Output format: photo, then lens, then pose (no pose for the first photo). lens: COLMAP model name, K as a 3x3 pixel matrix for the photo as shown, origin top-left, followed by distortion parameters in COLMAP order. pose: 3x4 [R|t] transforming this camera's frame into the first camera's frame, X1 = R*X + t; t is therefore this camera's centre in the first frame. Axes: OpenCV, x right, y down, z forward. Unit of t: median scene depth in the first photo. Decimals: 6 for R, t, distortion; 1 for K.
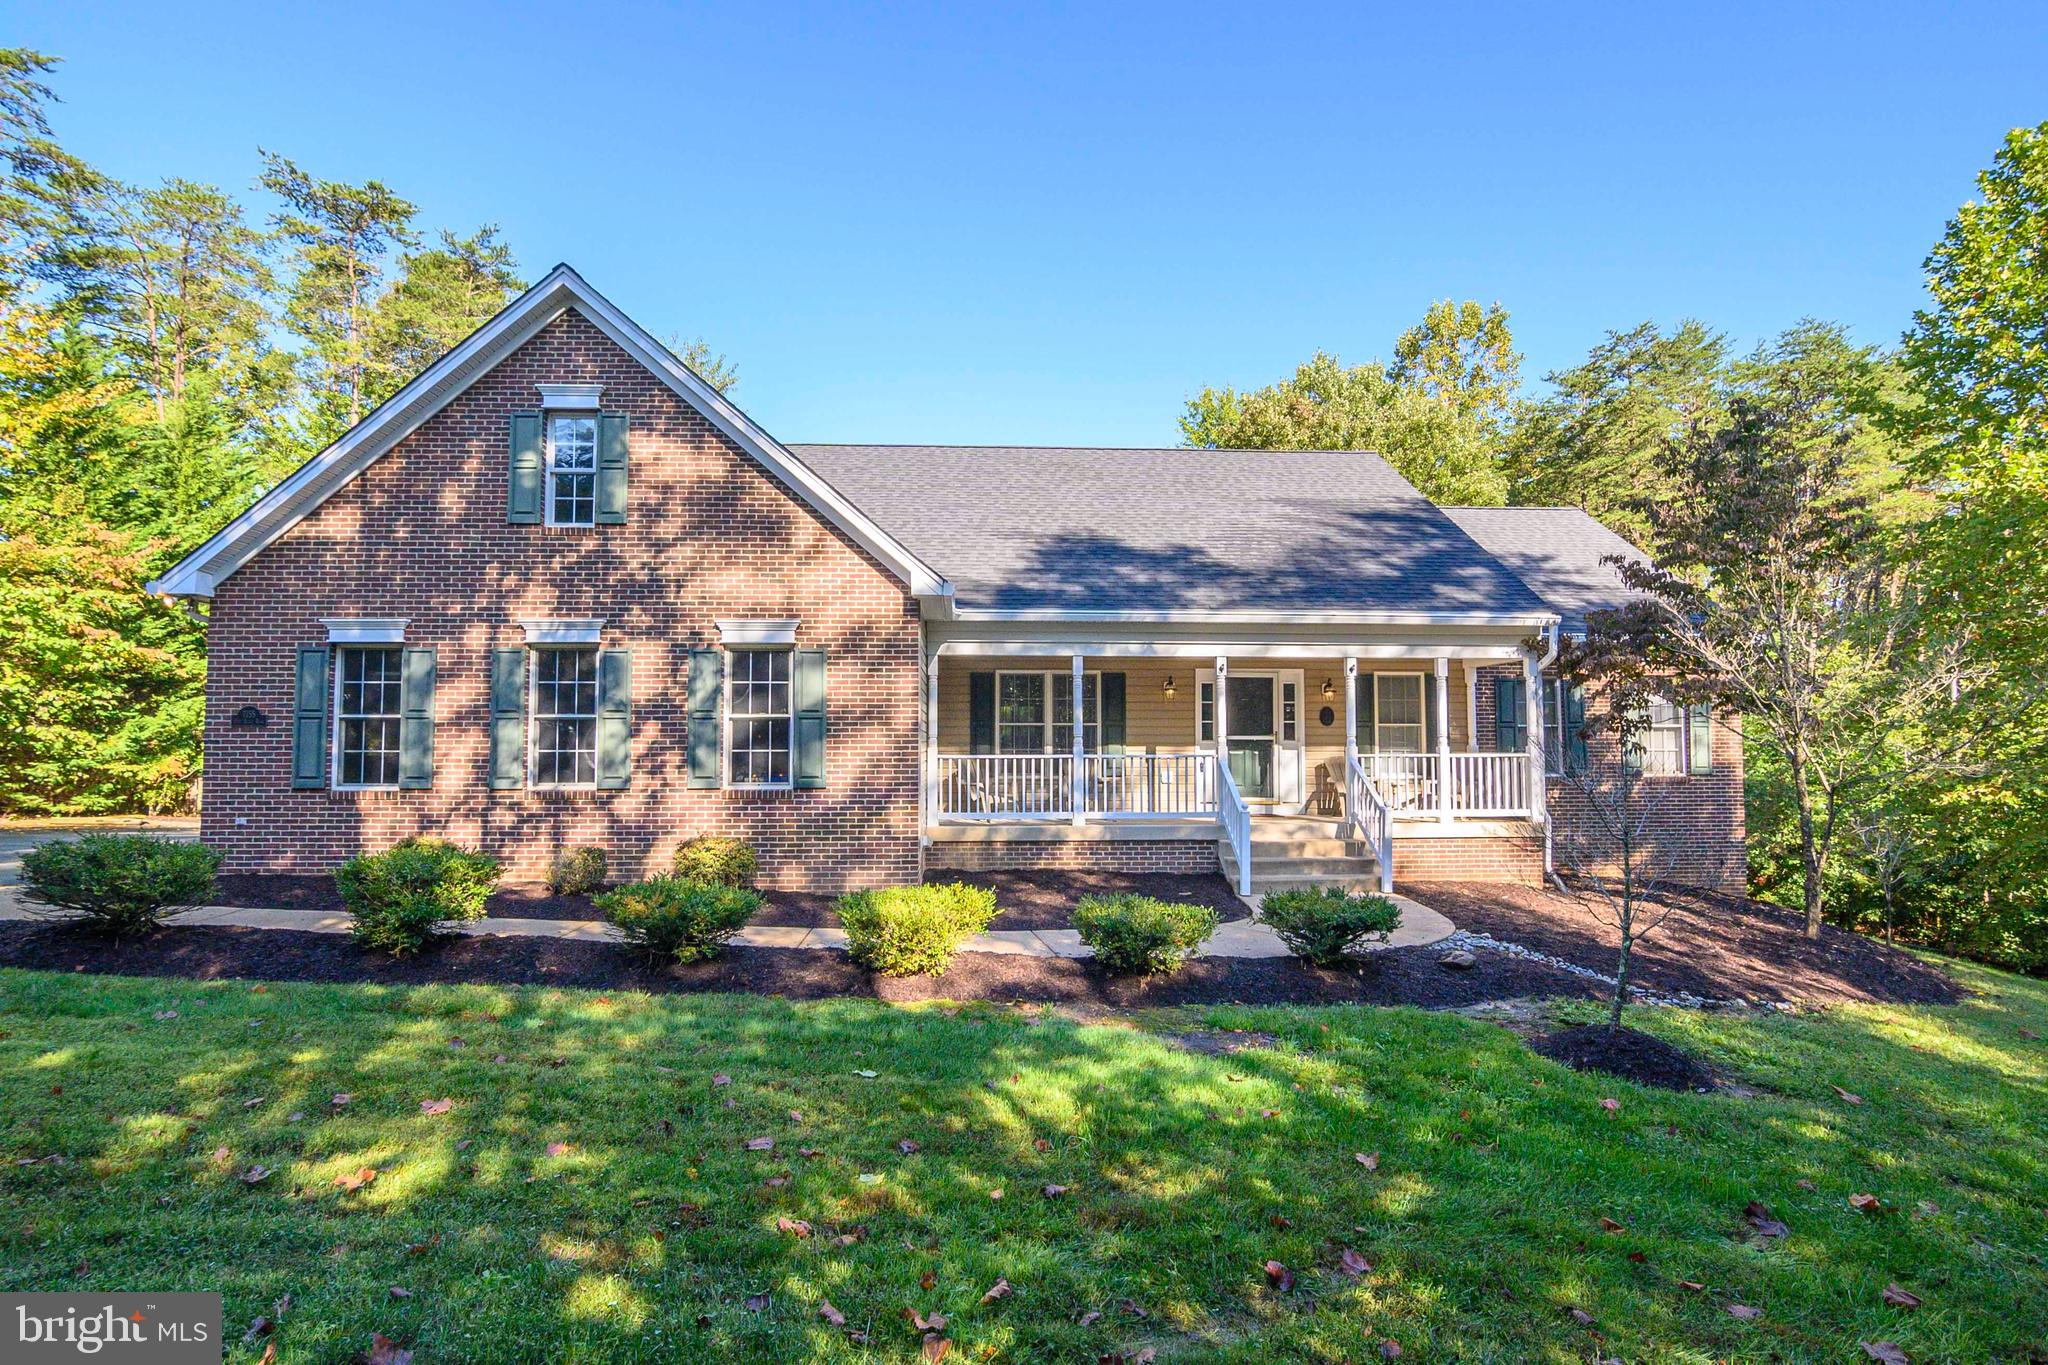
lens RADIAL K [[1039.5, 0, 1024.0], [0, 1039.5, 682.5], [0, 0, 1]] dist [-0.050799, 0.000125]
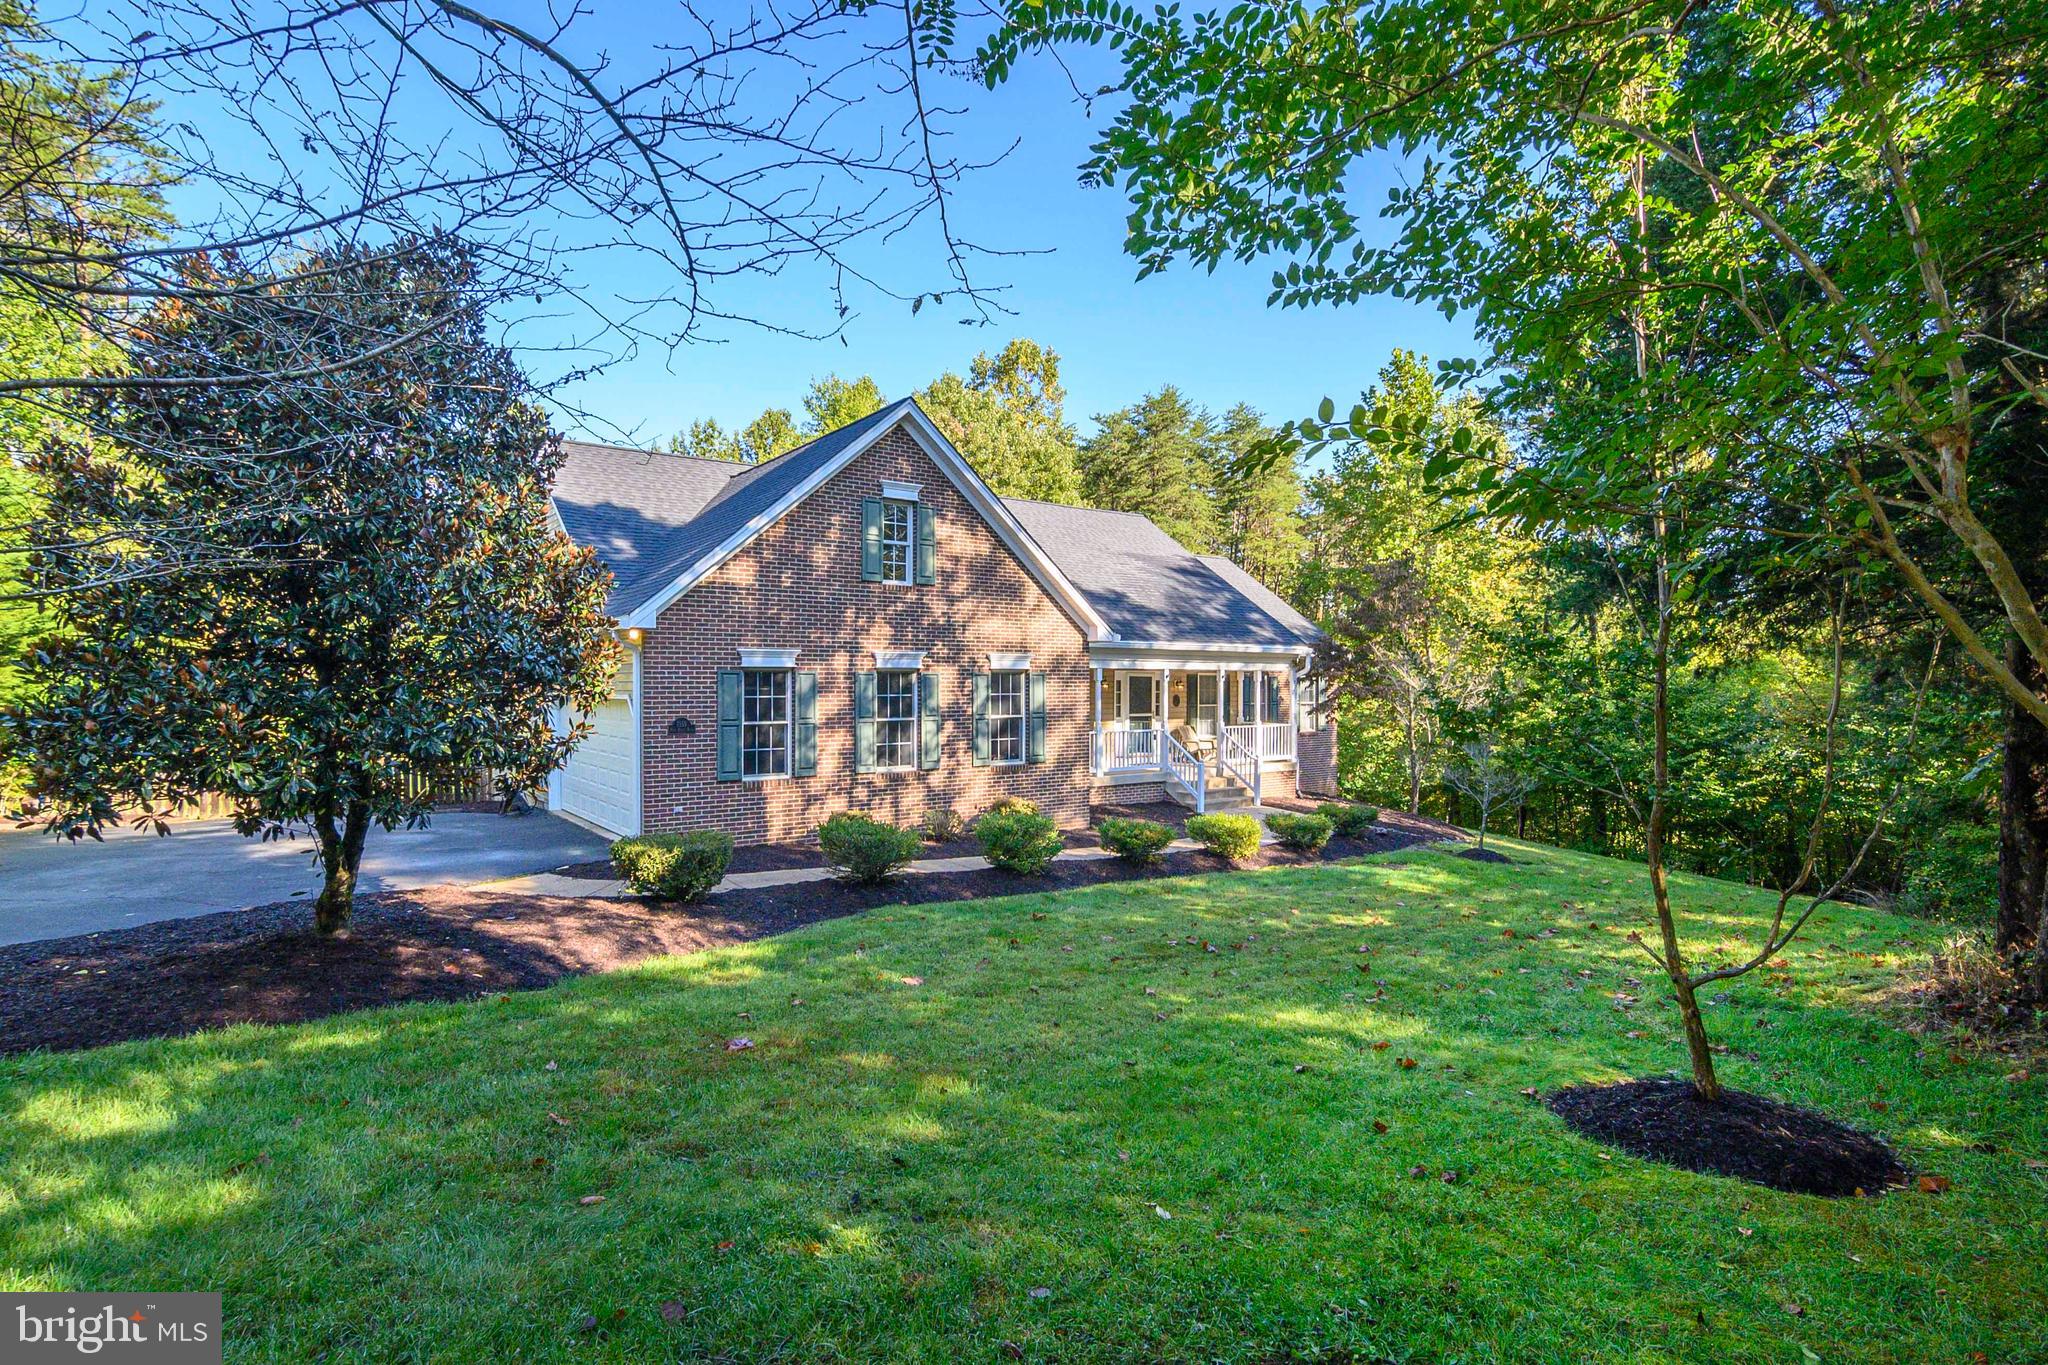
lens RADIAL K [[1012.5, 0, 1024.0], [0, 1012.5, 682.5], [0, 0, 1]] dist [-0.077101, 0.020780]
pose [[0.833631, 0.000143, 0.552322, -1.060418], [-0.034018, 0.998115, 0.051086, -0.093328], [-0.551273, -0.061376, 0.832064, -0.249731]]
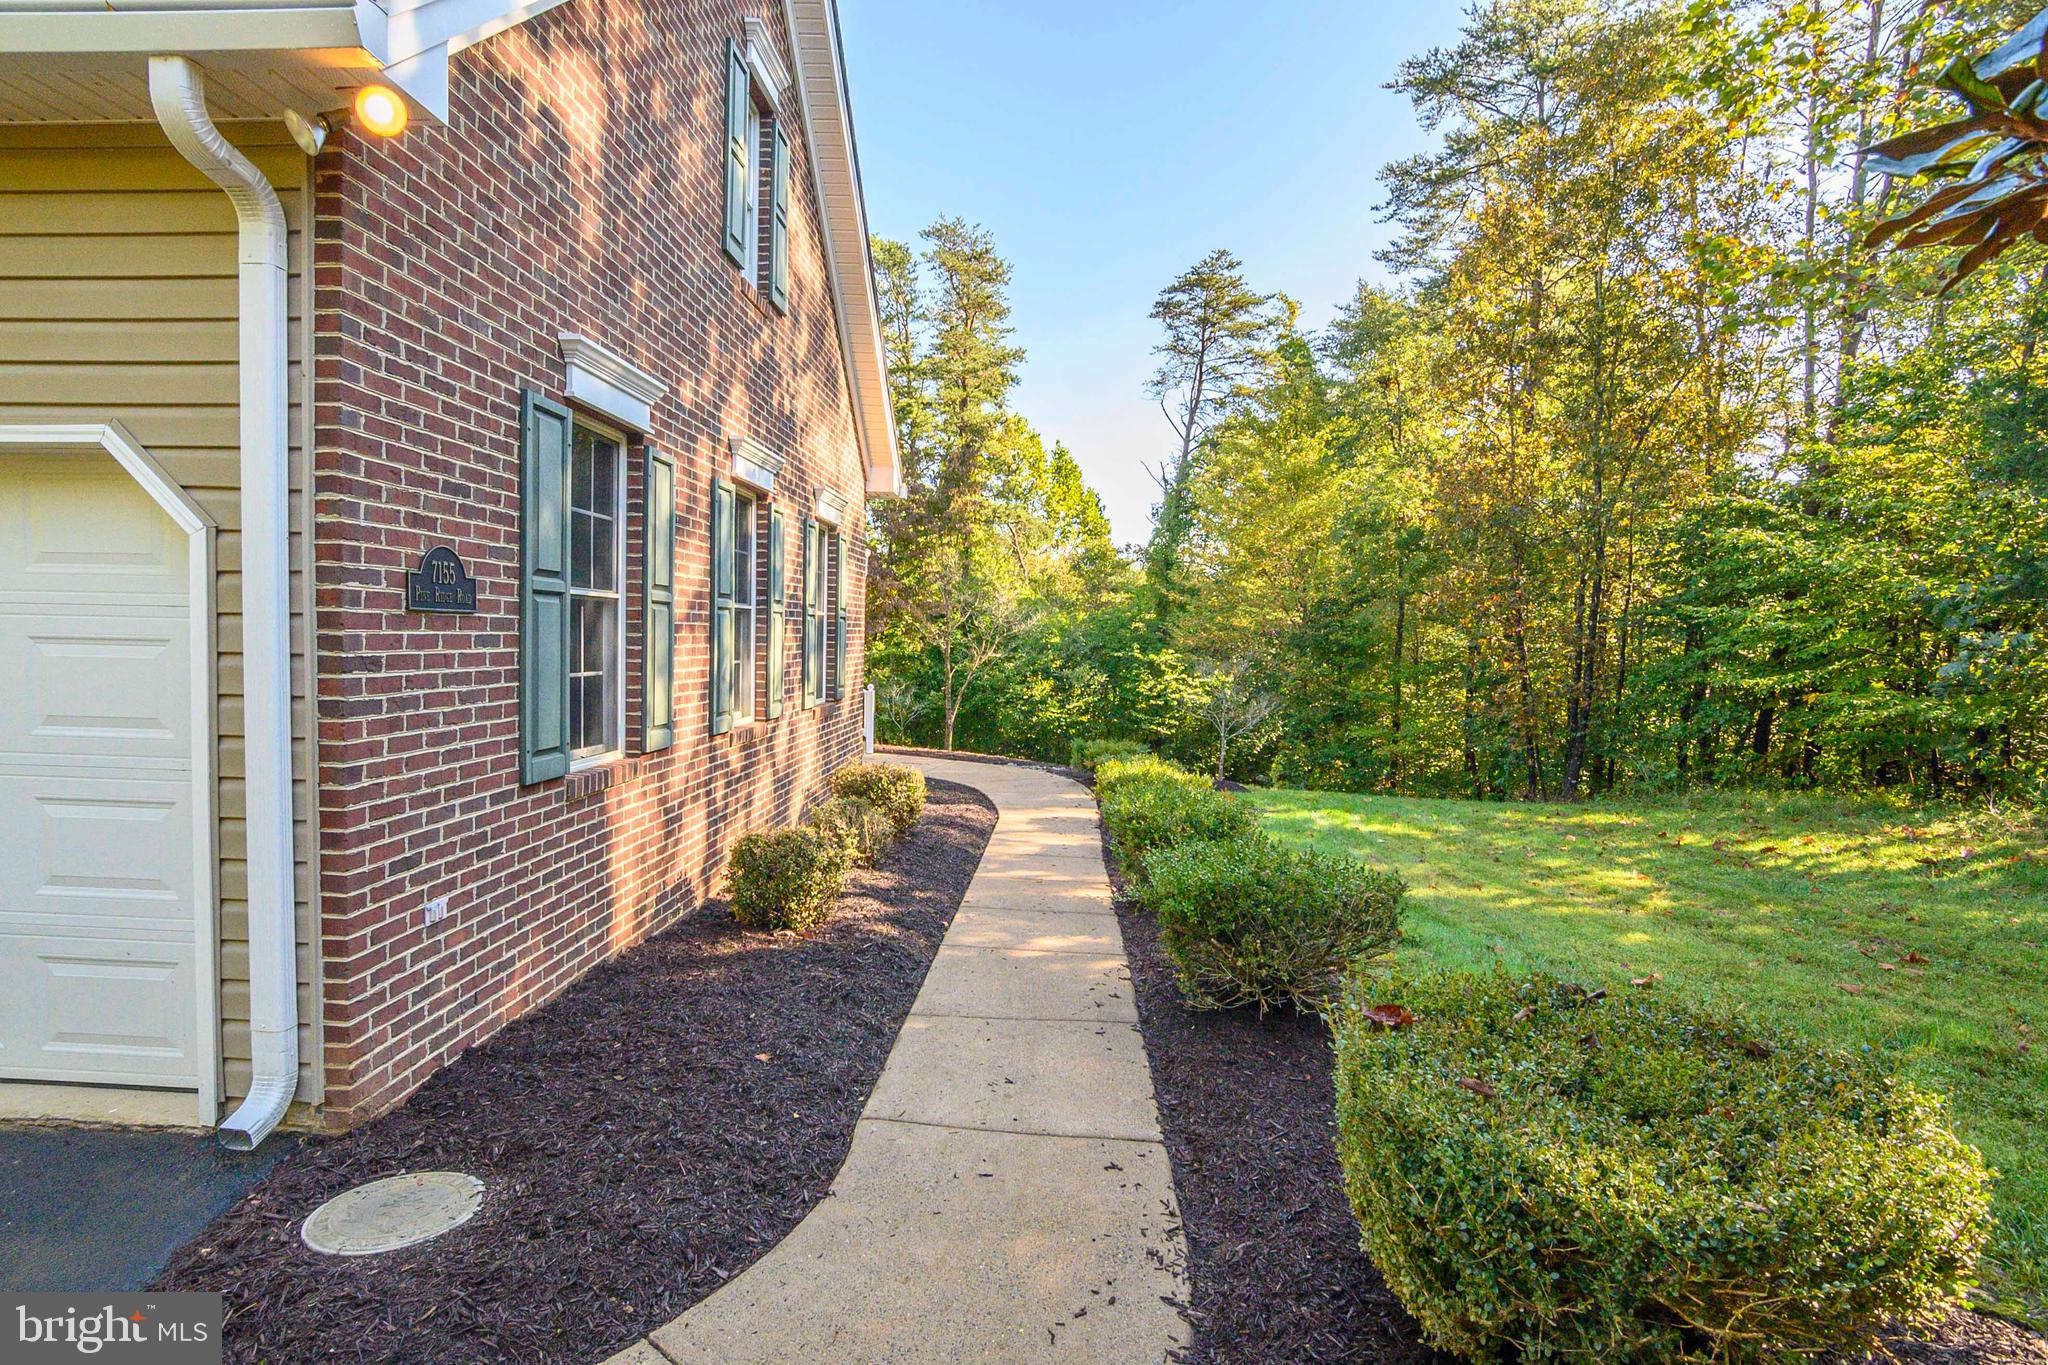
lens RADIAL K [[1039.5, 0, 1024.0], [0, 1039.5, 682.5], [0, 0, 1]] dist [-0.050799, 0.000125]
pose [[0.128544, -0.036487, 0.991032, -1.027814], [-0.082231, 0.995489, 0.047317, 0.033534], [-0.988289, -0.087576, 0.124964, 0.748867]]
